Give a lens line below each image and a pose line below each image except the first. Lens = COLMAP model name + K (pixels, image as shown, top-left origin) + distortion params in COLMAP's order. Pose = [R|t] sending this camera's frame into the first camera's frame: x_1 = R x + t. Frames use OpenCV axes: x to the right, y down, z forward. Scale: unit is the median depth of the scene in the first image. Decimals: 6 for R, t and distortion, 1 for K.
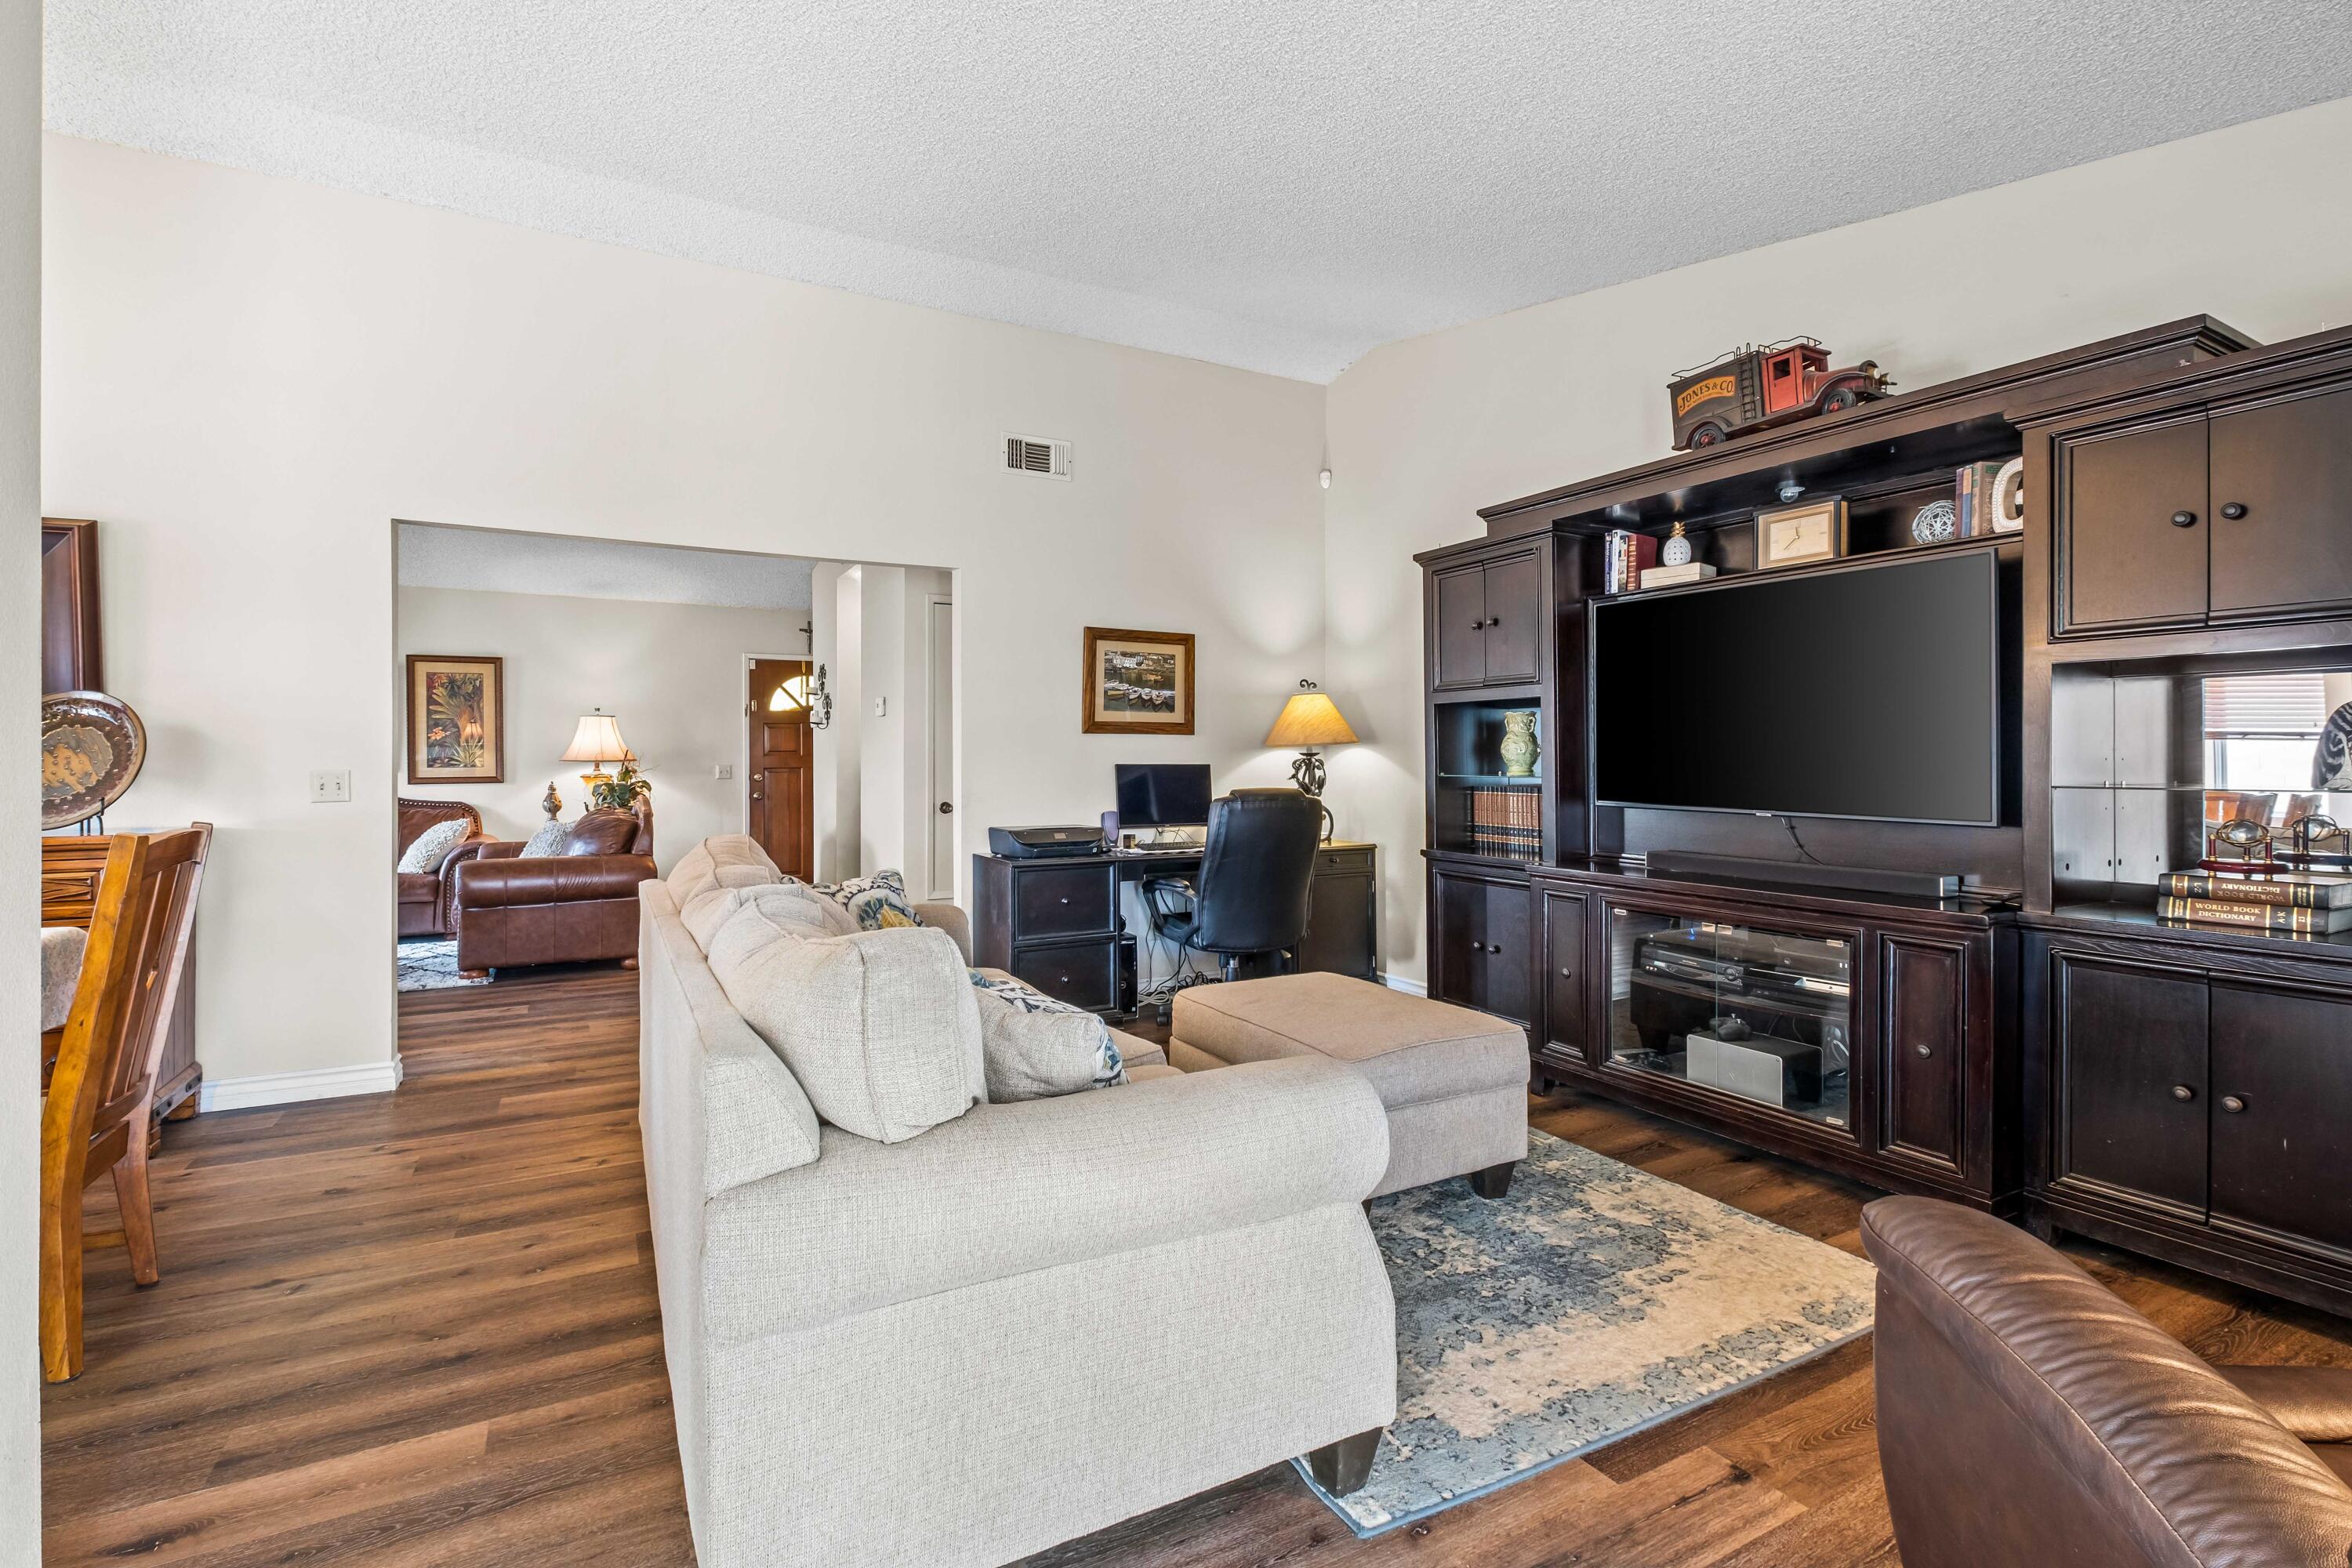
lens RADIAL K [[1051.2, 0, 1171.6], [0, 1051.2, 773.0], [0, 0, 1]] dist [-0.000416, -0.000760]
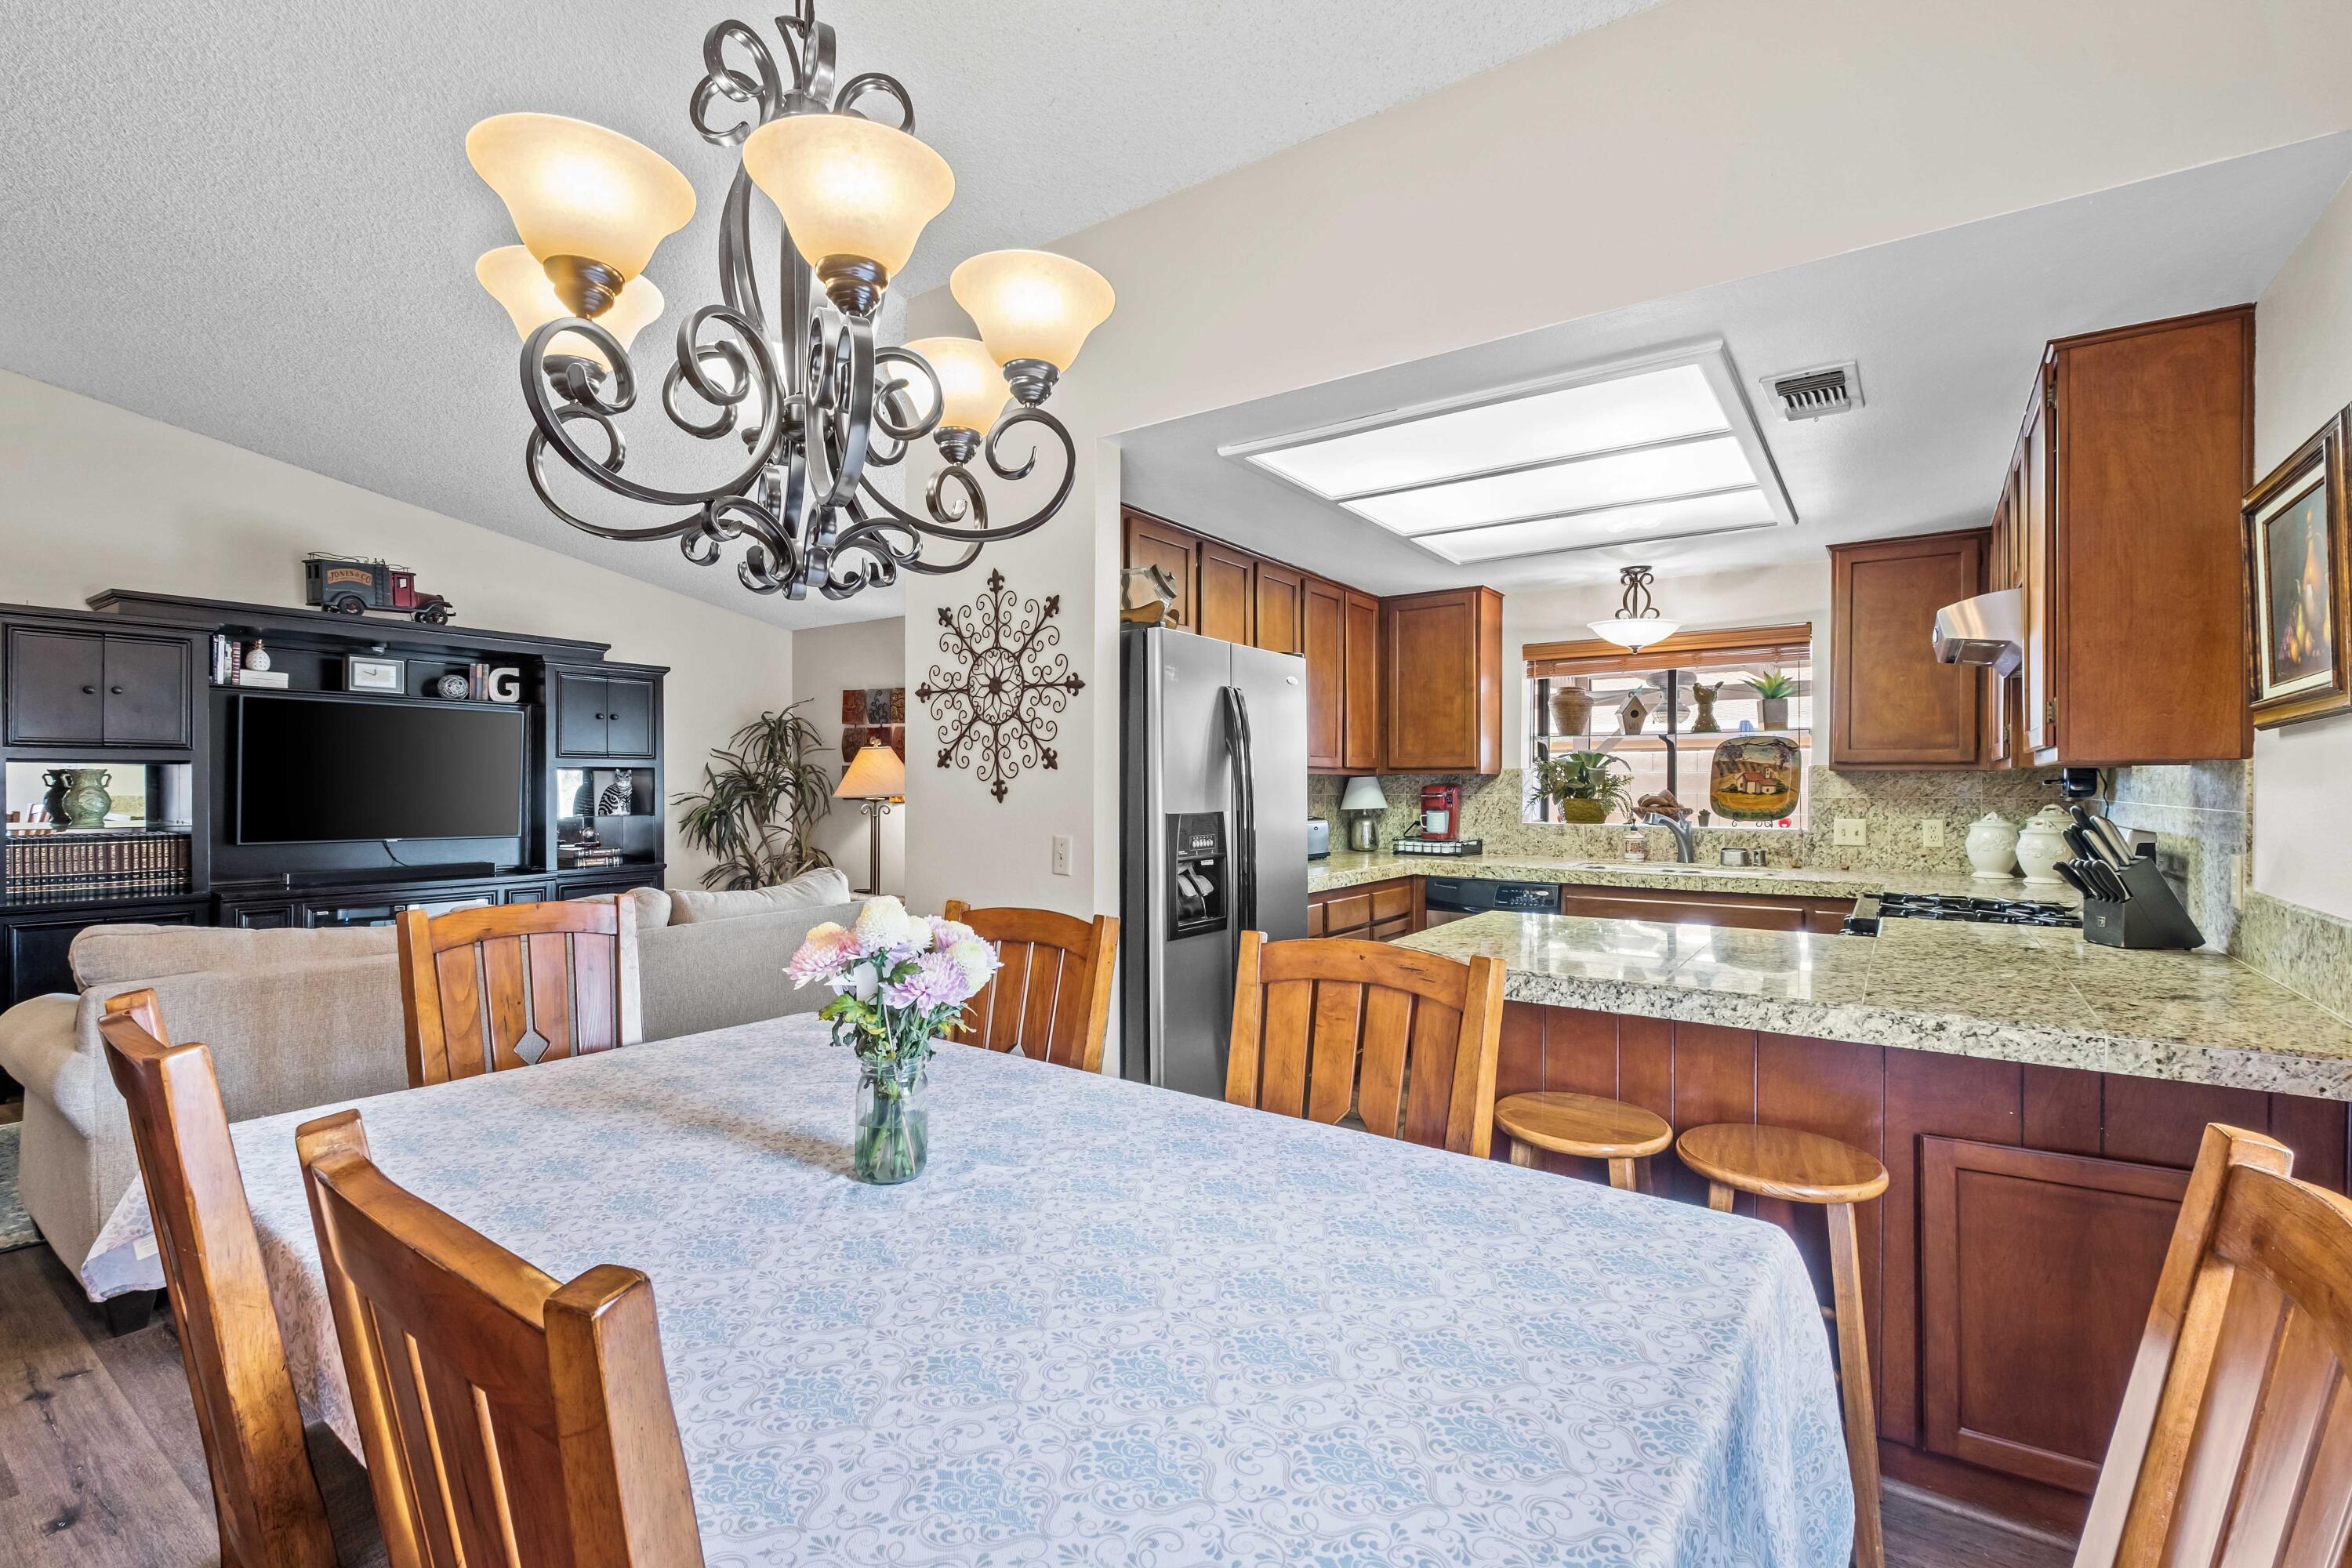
lens RADIAL K [[1051.2, 0, 1171.6], [0, 1051.2, 773.0], [0, 0, 1]] dist [-0.000416, -0.000760]
pose [[-0.425363, 0.006895, 0.904997, -1.517234], [0.009610, 0.999949, -0.003102, -0.053297], [-0.904972, 0.007378, -0.425407, 0.583168]]
